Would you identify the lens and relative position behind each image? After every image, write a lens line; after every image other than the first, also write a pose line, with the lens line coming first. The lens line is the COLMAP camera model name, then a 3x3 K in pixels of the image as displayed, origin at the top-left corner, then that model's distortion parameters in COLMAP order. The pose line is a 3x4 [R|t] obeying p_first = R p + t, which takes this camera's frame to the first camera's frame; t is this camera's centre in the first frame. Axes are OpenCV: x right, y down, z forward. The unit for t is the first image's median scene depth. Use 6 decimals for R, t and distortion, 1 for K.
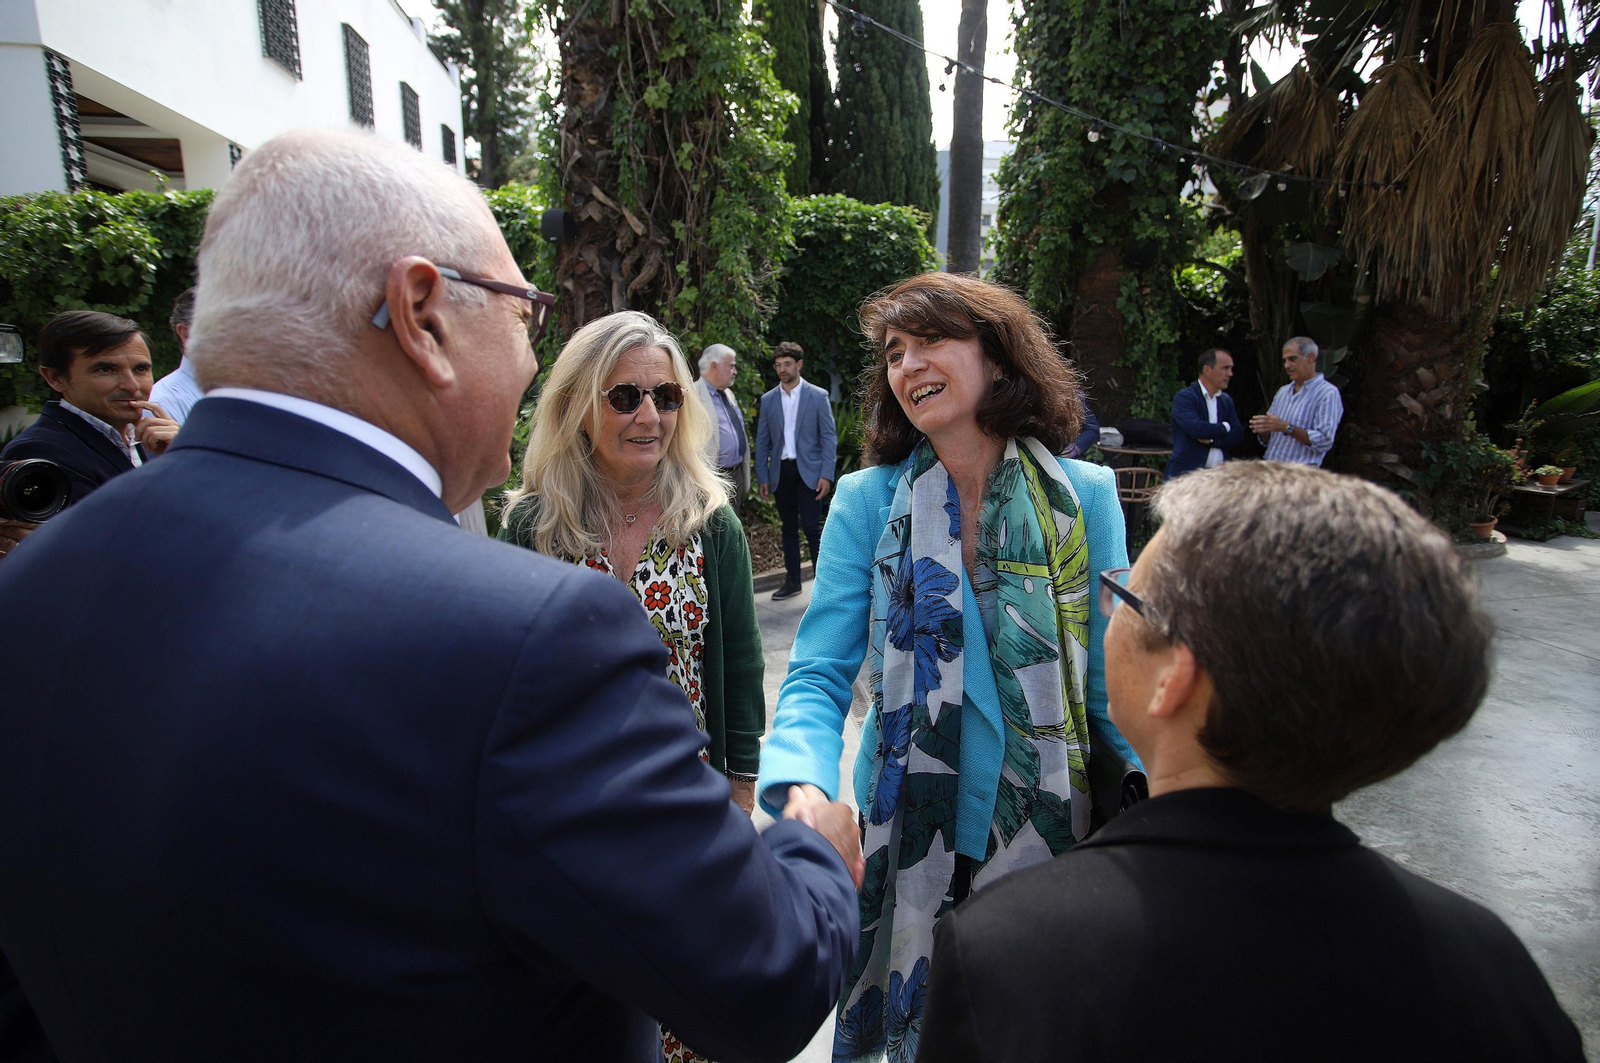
lens RADIAL K [[985.0, 0, 791.6], [0, 985.0, 530.9], [0, 0, 1]] dist [-0.066284, 0.050415]
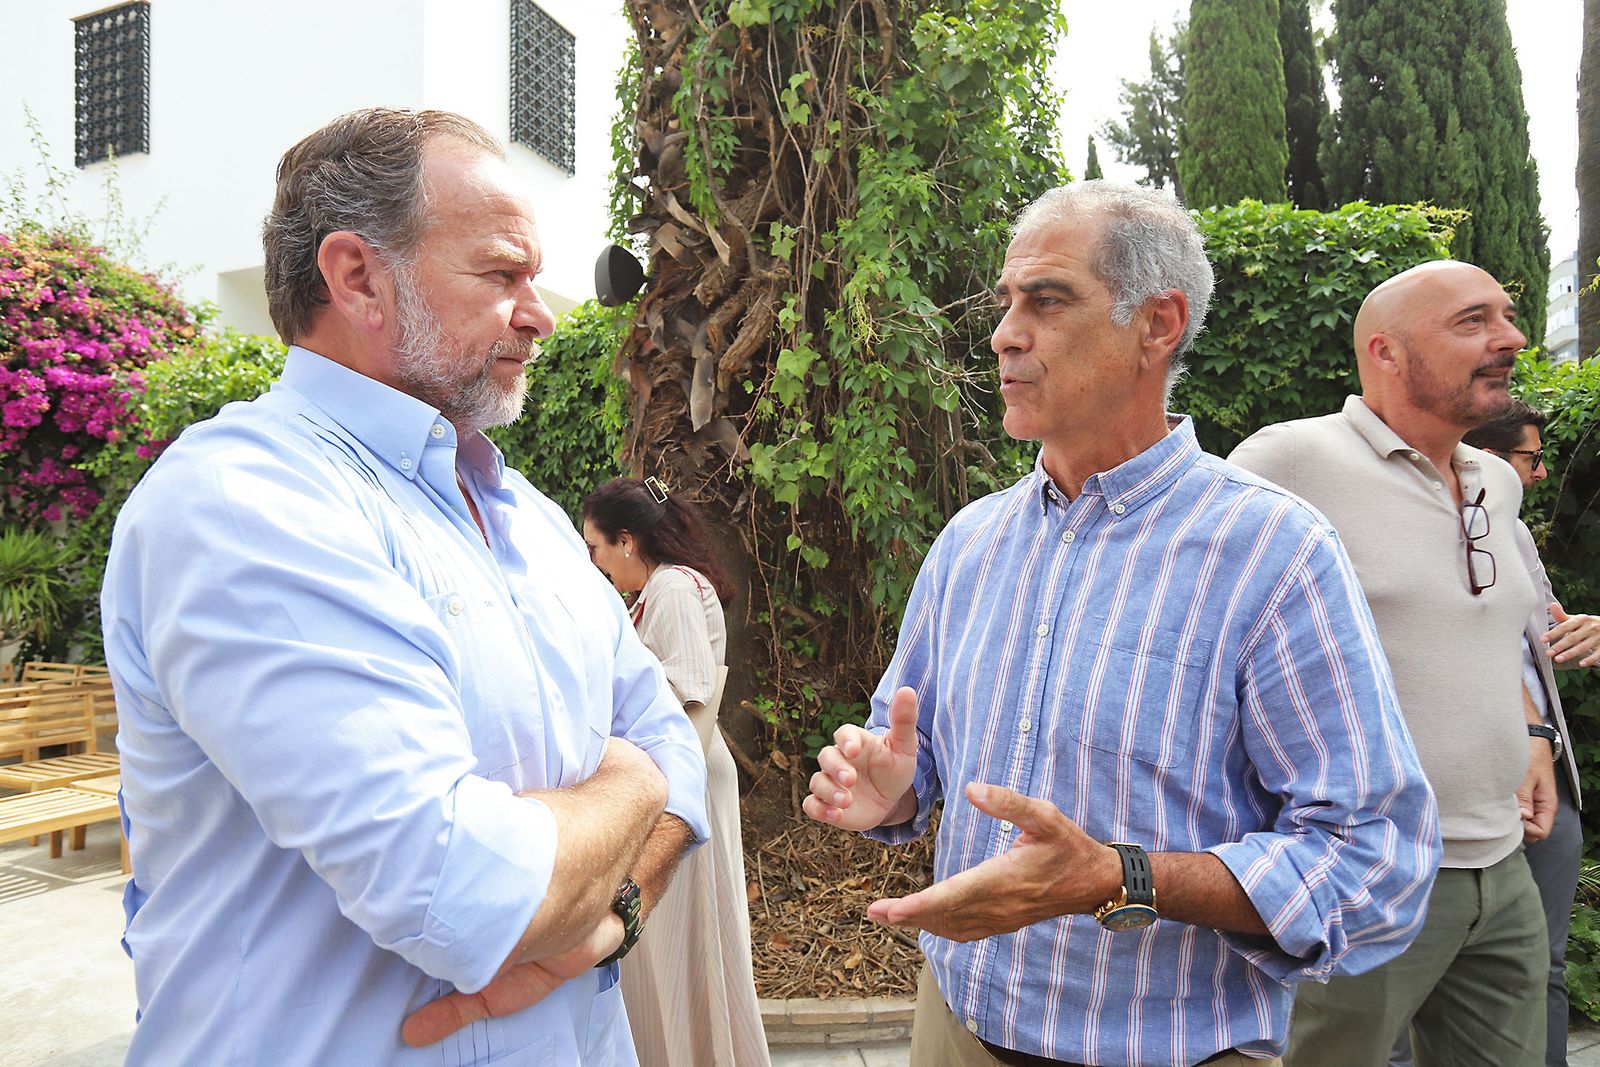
lens RADIAL K [[985.0, 0, 791.6], [0, 985.0, 532.9], [0, 0, 1]] dist [-0.066284, 0.050415]
pose [[0.837302, -0.017433, -0.546463, 0.124817], [-0.097098, 0.978862, -0.180002, -0.057589], [0.538050, 0.203777, 0.817911, 0.493704]]
